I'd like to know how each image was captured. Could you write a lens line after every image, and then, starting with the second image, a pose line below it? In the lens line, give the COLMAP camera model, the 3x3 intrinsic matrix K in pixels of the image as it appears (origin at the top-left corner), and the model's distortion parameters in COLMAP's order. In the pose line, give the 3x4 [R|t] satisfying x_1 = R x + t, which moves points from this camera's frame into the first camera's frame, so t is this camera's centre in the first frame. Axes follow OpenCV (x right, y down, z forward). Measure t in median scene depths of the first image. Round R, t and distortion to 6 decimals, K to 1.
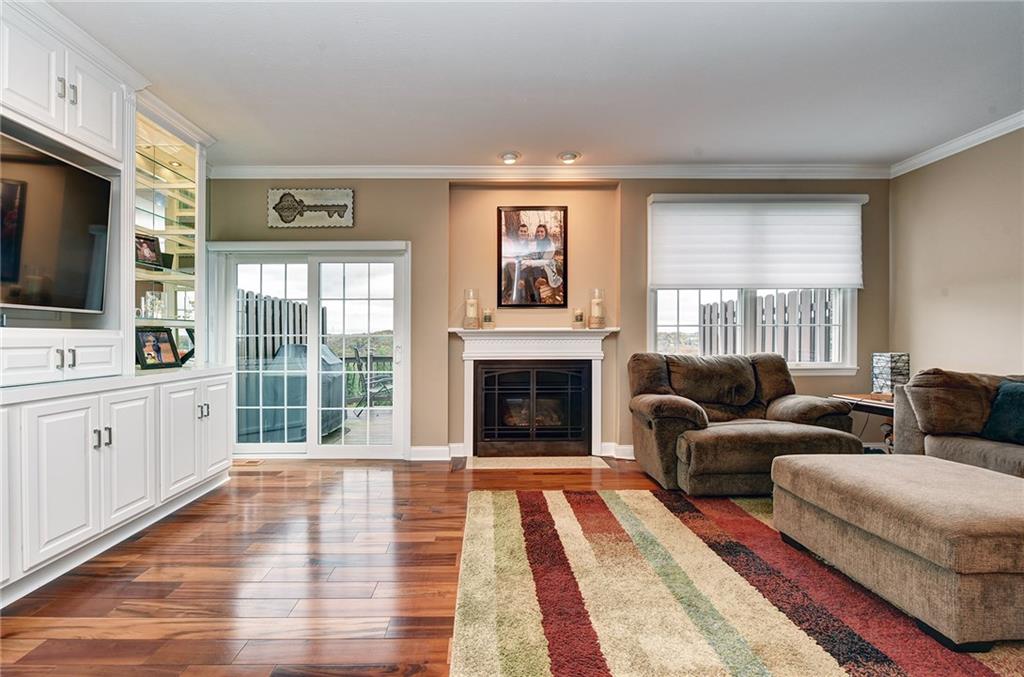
lens RADIAL K [[411.0, 0, 480.5], [0, 411.0, 343.3], [0, 0, 1]] dist [-0.010641, 0.000060]
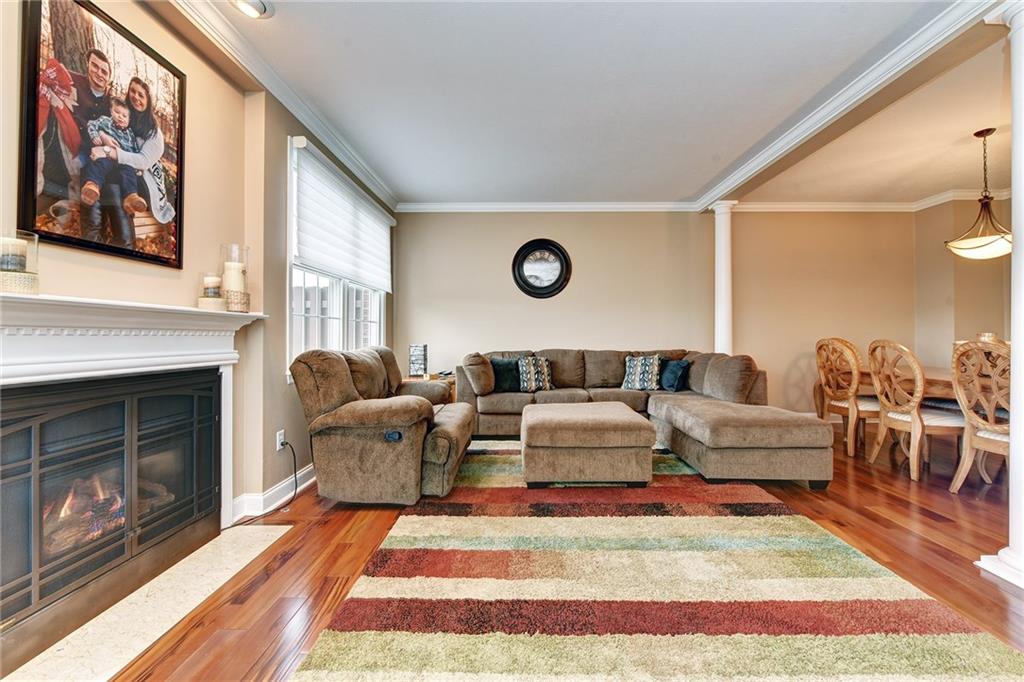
lens RADIAL K [[411.1, 0, 529.2], [0, 411.1, 337.6], [0, 0, 1]] dist [-0.010459, -0.000277]
pose [[-0.008191, 0.001273, 0.999966, -0.315725], [0.012476, 0.999921, -0.001170, 0.006600], [-0.999889, 0.012466, -0.008206, 0.584504]]
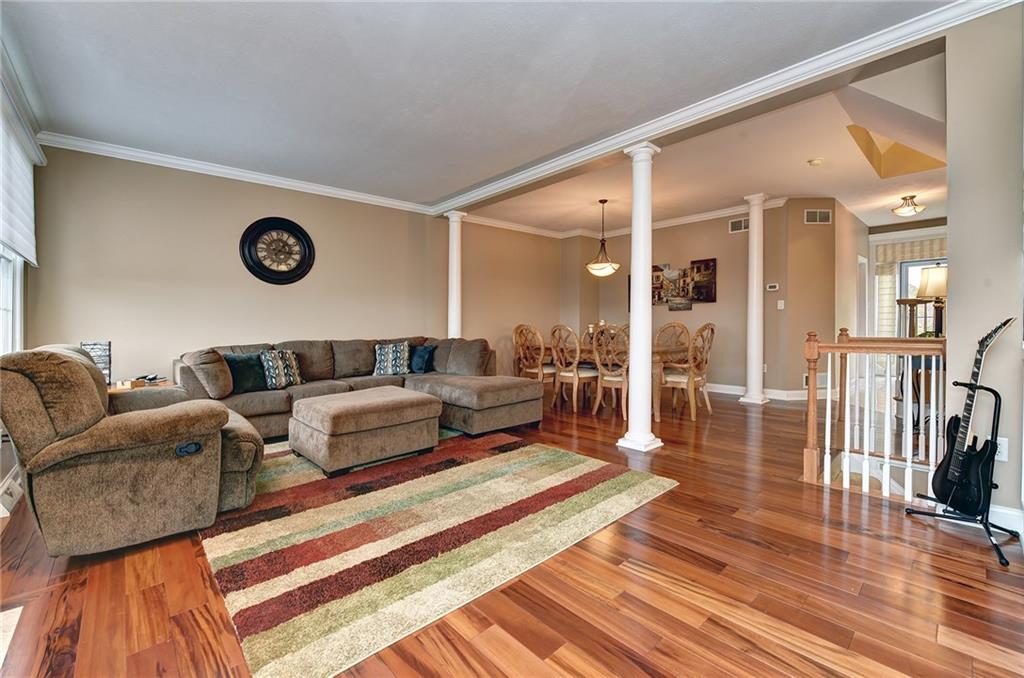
lens RADIAL K [[411.0, 0, 541.9], [0, 411.0, 348.1], [0, 0, 1]] dist [-0.010641, 0.000060]
pose [[-0.705331, -0.028531, 0.708304, -0.364368], [0.026877, 0.997395, 0.066941, 0.003517], [-0.708369, 0.066252, -0.702726, 0.818377]]
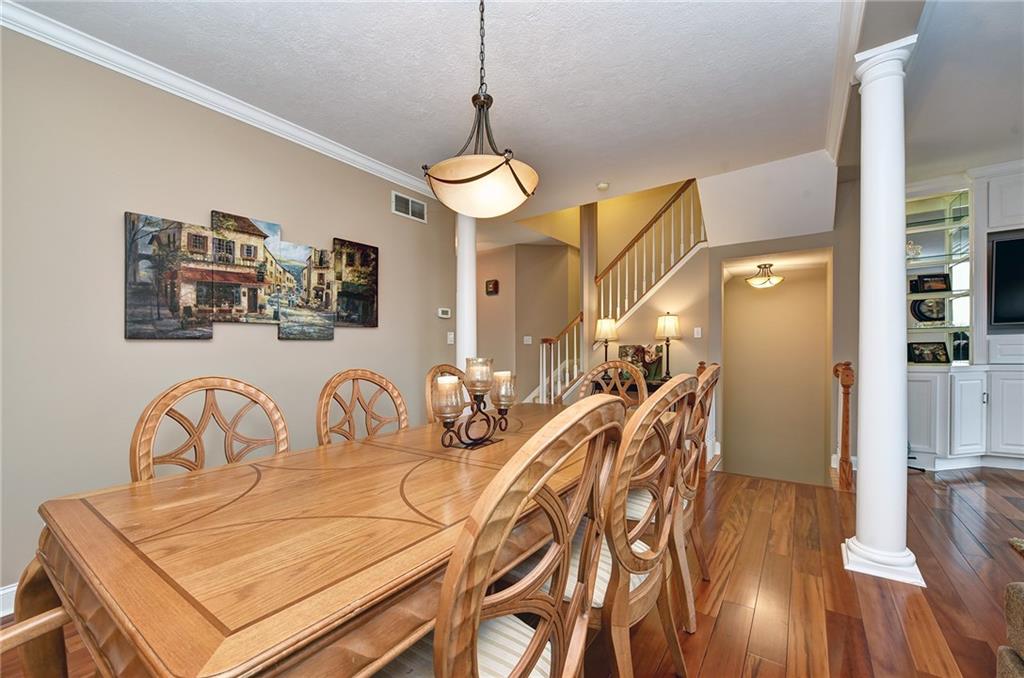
lens RADIAL K [[411.0, 0, 511.6], [0, 411.0, 347.5], [0, 0, 1]] dist [-0.010641, 0.000060]
pose [[-0.587865, 0.009062, -0.808908, 0.891417], [0.015842, 0.999874, -0.000312, -0.004276], [0.808804, -0.012998, -0.587935, -0.108868]]
